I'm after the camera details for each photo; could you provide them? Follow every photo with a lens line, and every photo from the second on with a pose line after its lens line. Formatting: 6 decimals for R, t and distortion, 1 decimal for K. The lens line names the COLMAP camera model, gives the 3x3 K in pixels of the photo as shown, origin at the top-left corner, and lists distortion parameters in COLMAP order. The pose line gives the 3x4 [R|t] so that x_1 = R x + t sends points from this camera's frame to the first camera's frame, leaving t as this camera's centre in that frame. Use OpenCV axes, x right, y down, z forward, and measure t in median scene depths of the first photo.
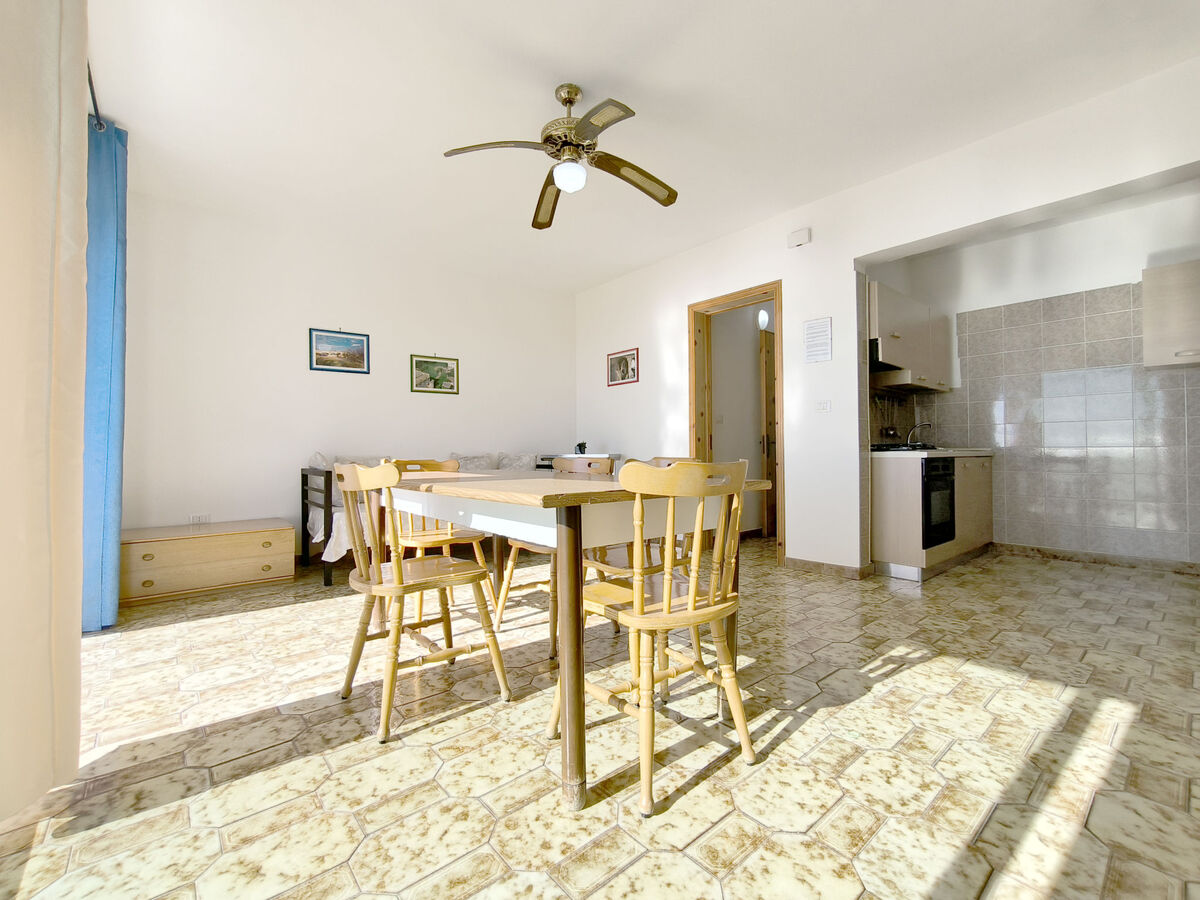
lens RADIAL K [[516.5, 0, 600.0], [0, 516.5, 450.0], [0, 0, 1]] dist [-0.015225, 0.008742]
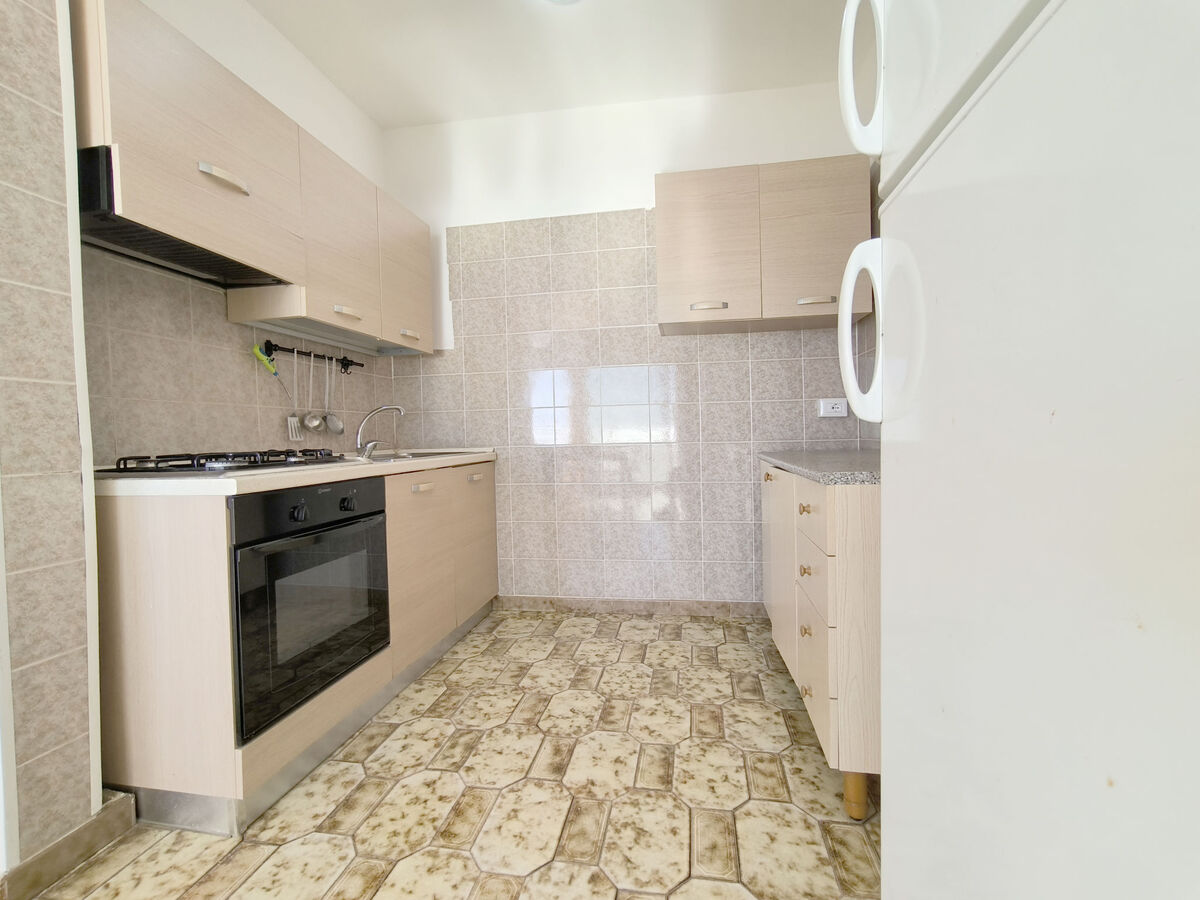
lens RADIAL K [[516.5, 0, 600.0], [0, 516.5, 450.0], [0, 0, 1]] dist [-0.015225, 0.008742]
pose [[0.769740, -0.029627, 0.637669, 0.601288], [0.014874, 0.999484, 0.028482, -0.022349], [-0.638184, -0.012439, 0.769784, 0.561689]]
